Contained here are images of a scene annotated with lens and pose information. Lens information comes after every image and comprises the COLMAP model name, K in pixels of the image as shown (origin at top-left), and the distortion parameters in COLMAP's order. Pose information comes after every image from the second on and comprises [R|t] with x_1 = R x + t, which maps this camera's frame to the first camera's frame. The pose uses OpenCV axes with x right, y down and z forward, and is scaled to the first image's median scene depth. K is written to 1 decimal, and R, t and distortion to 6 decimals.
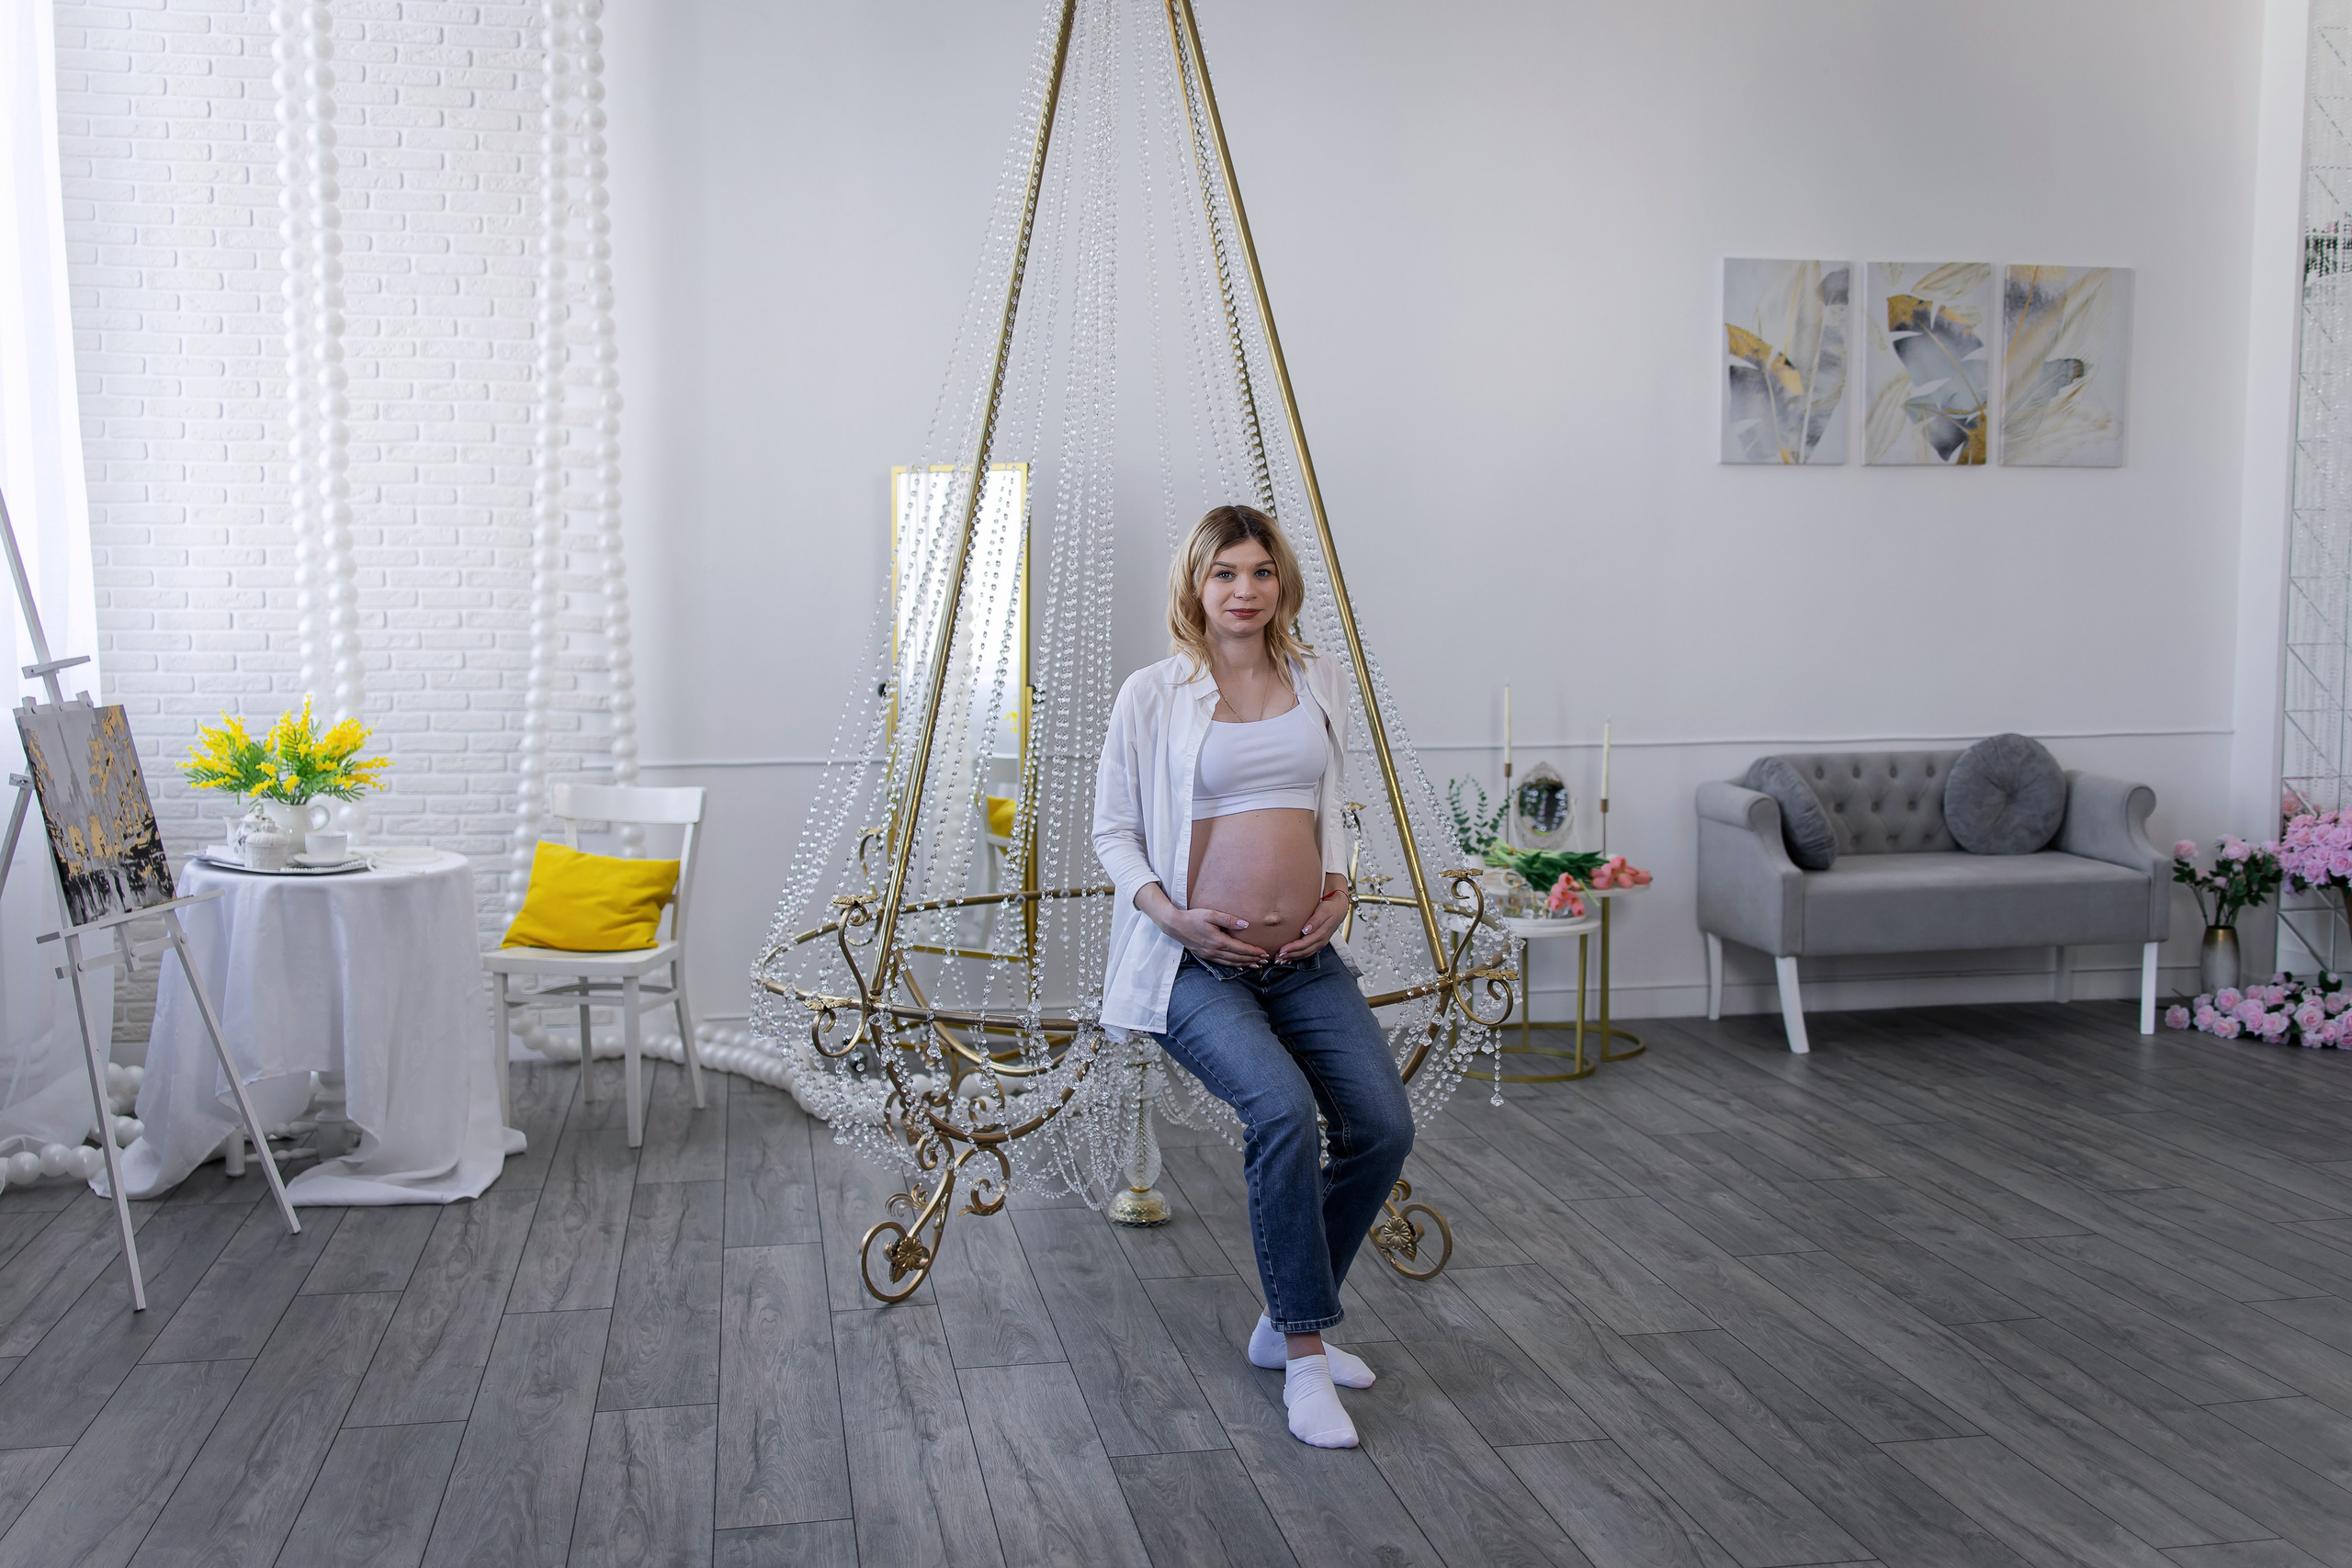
lens RADIAL K [[2329.1, 0, 1177.8], [0, 2329.1, 807.6], [0, 0, 1]] dist [0.011961, 0.000000]
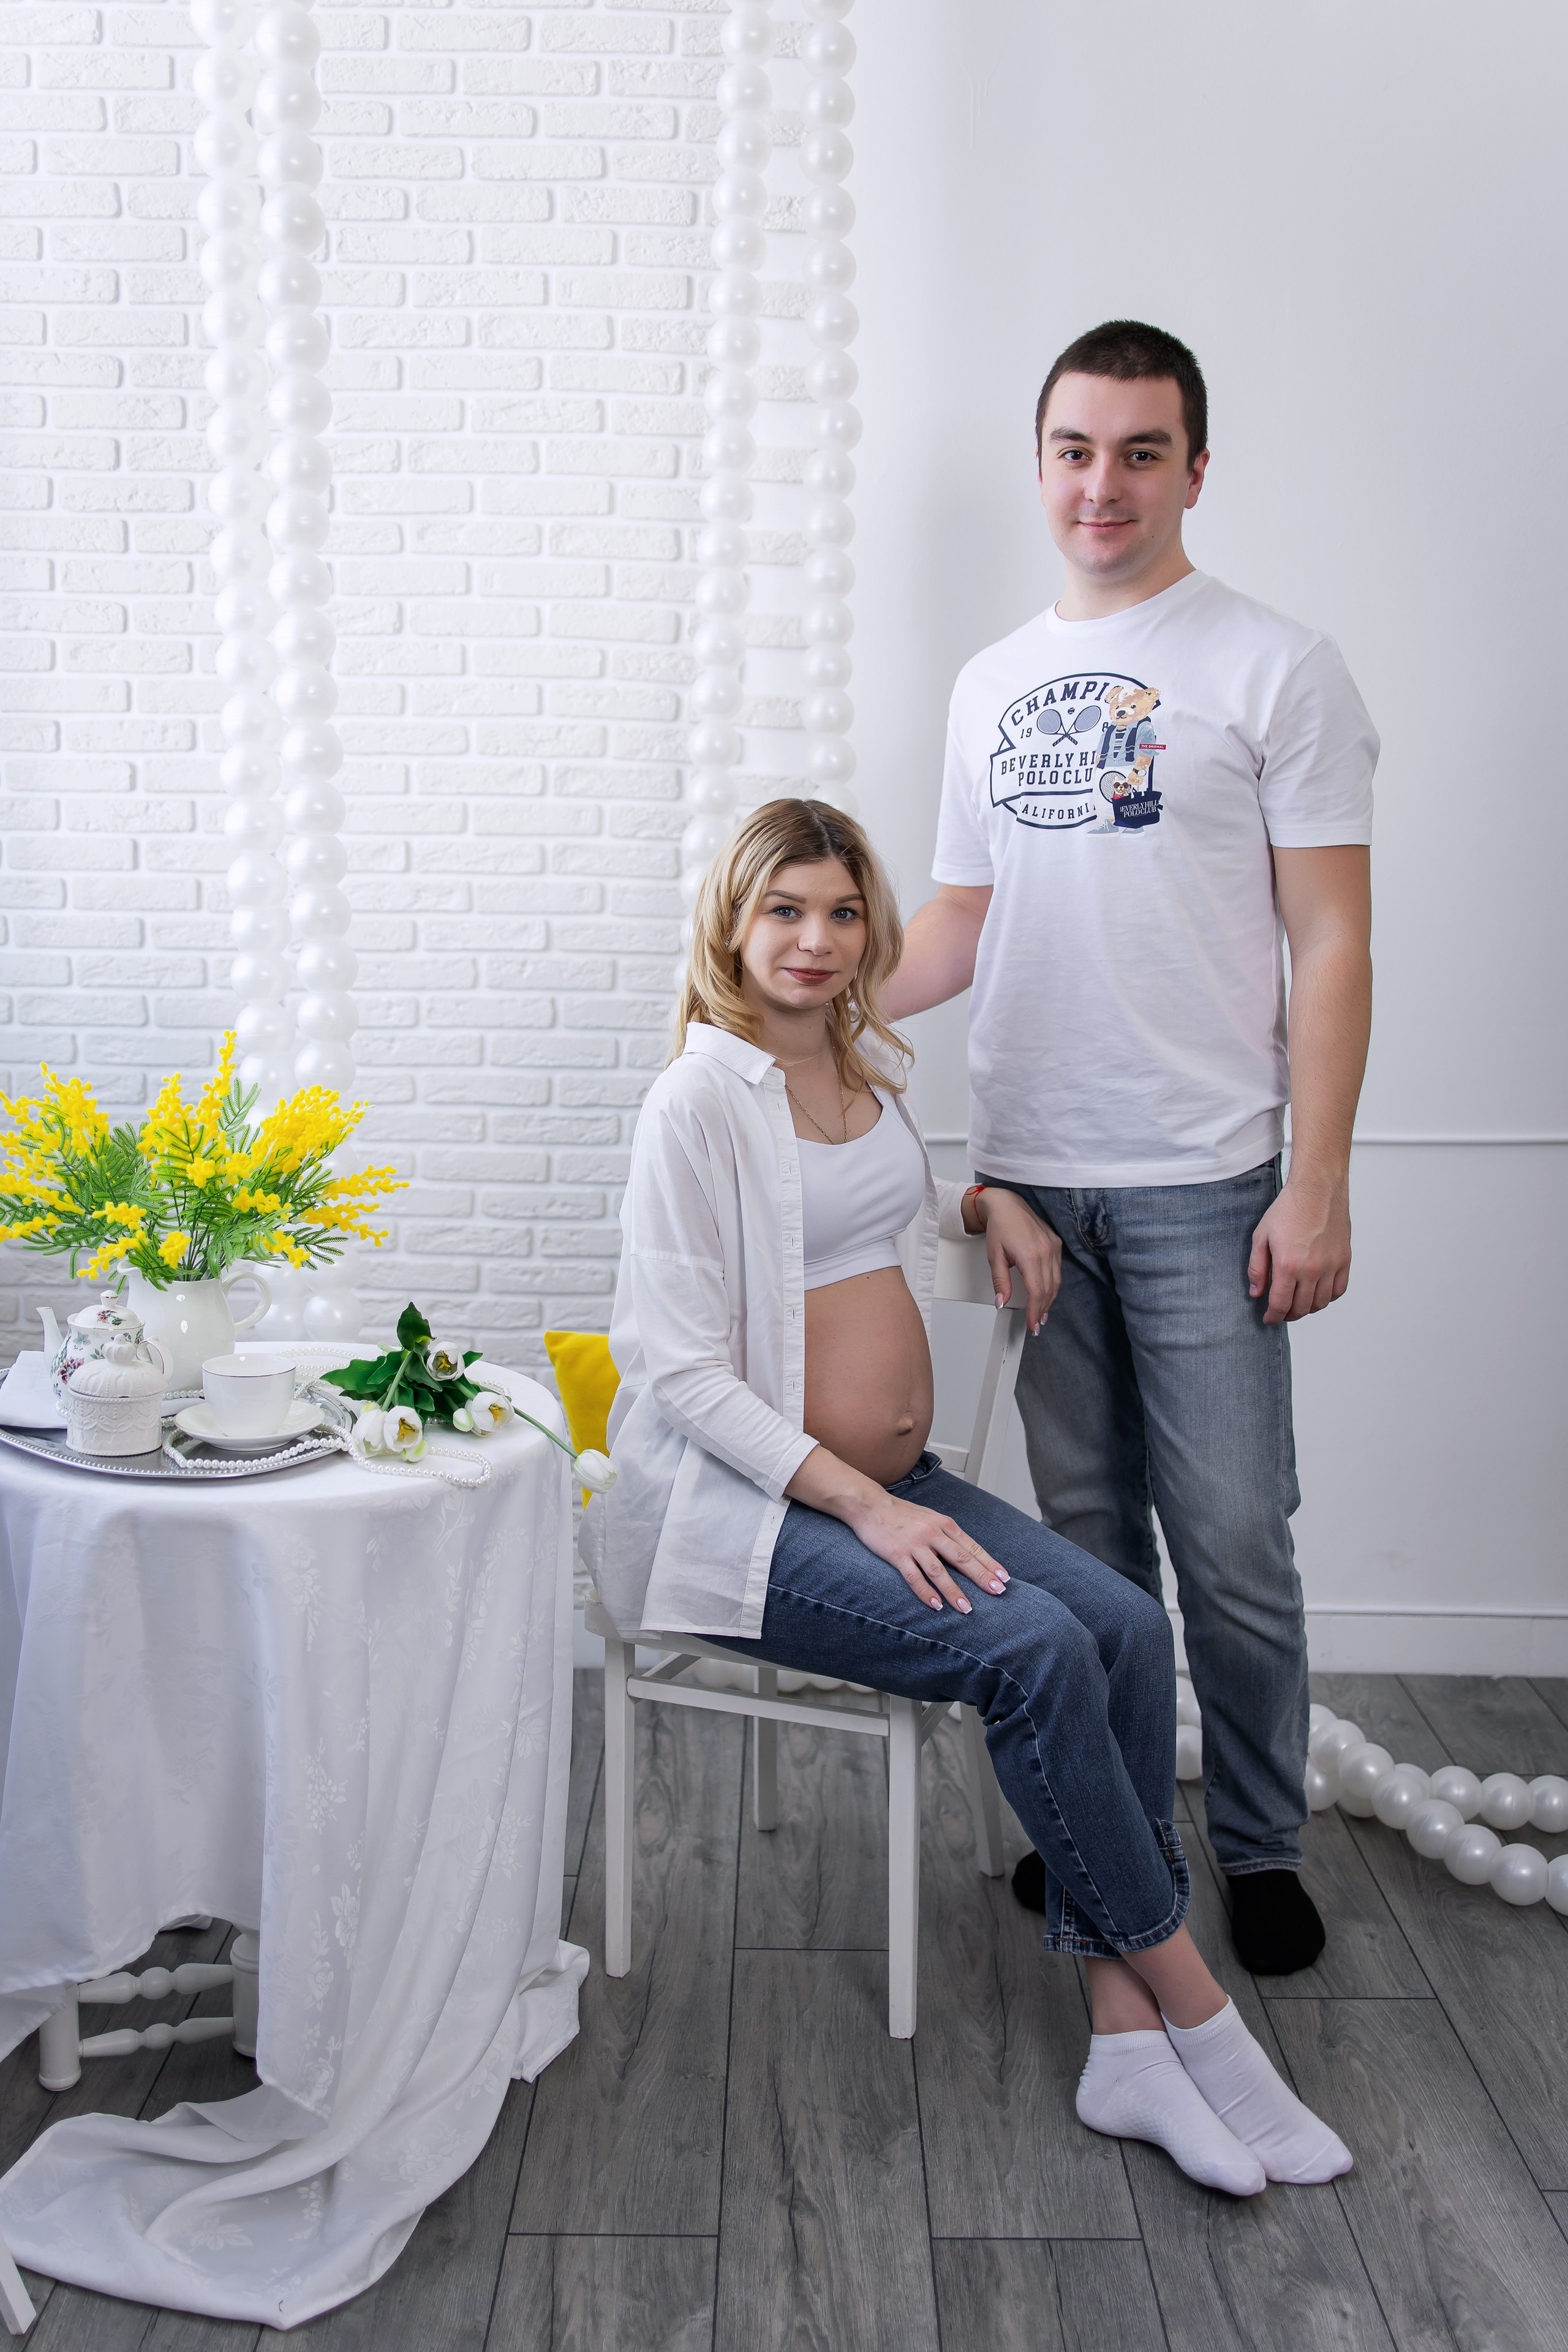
lens RADIAL K [[2329.4, 0, 793.7], [0, 2329.4, 1183.9], [0, 0, 1]] dist [0.011961, 0.000000]
pose [[0.983458, 0.039317, -0.176819, -0.154074], [-0.027043, 0.997088, 0.071298, -0.045880], [0.179108, -0.065337, 0.981658, 0.482428]]
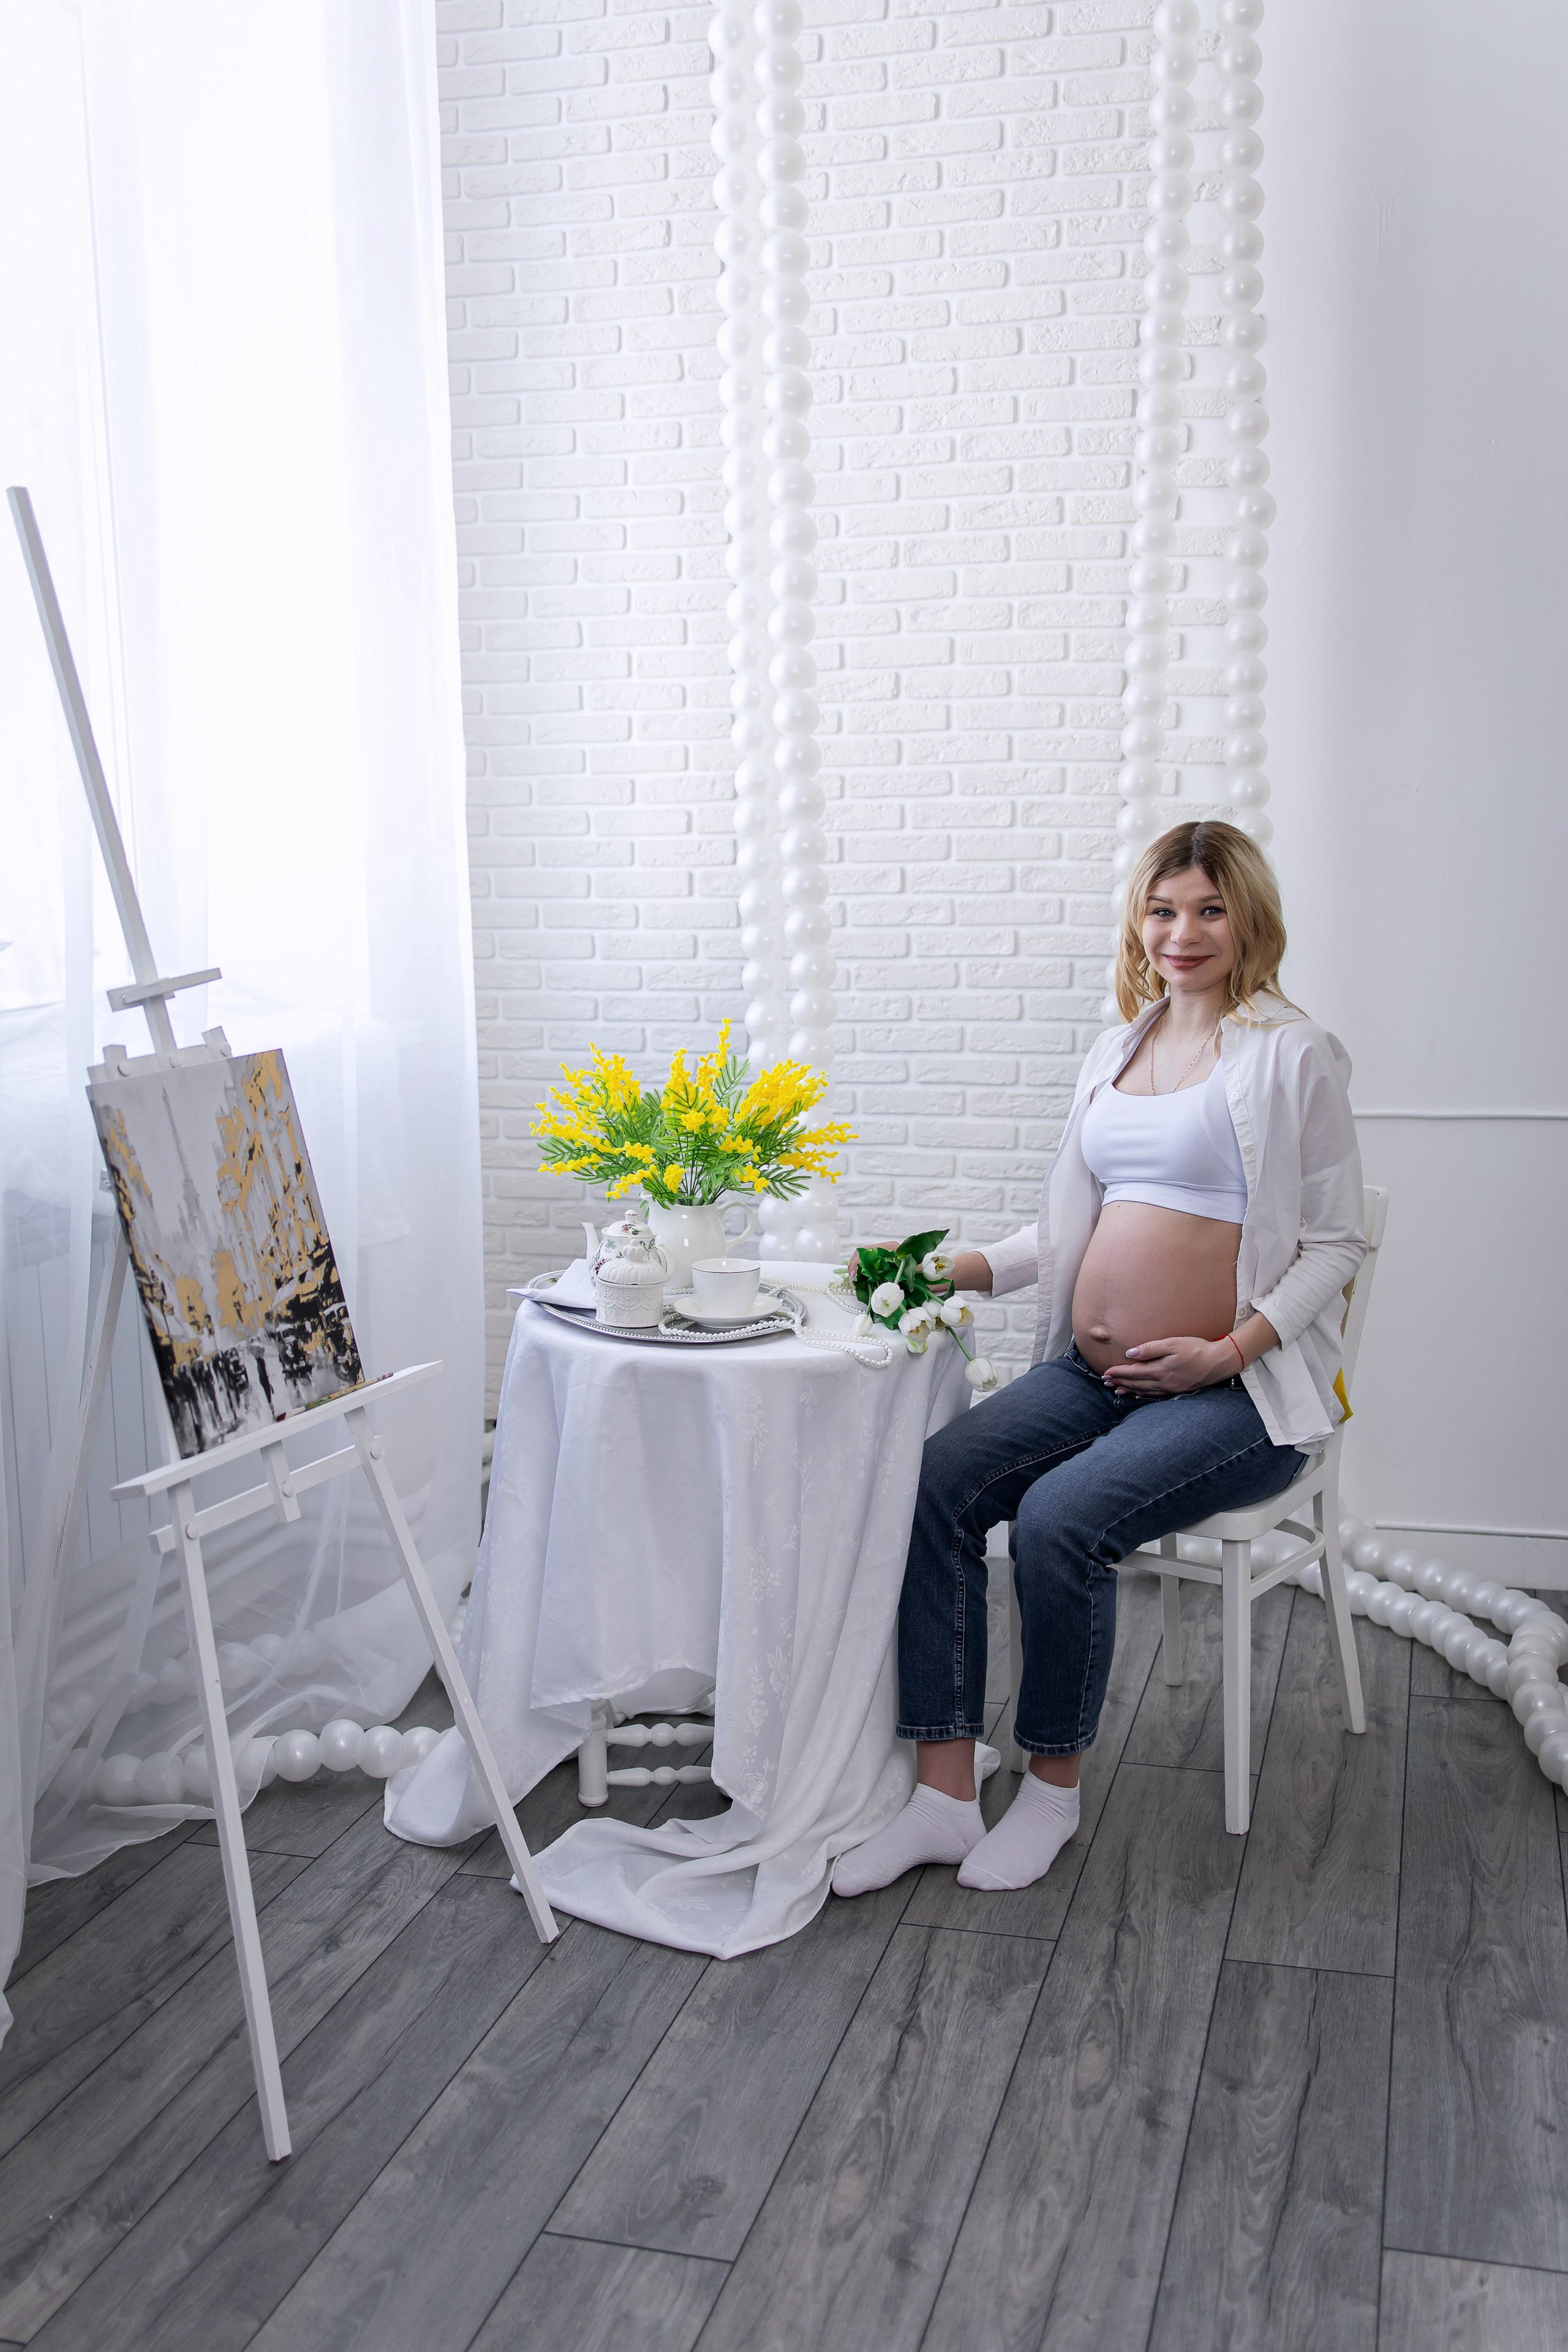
lens RADIAL K [[2329.4, 0, 801.1], [0, 2329.4, 1185.6], [0, 0, 1]] dist [0.011961, 0.000000]
pose [[0.899344, 0.049784, -0.434398, -0.078122], [-0.020198, 0.997167, 0.072464, -0.041767], [0.436775, -0.056396, 0.897801, 0.395637]]
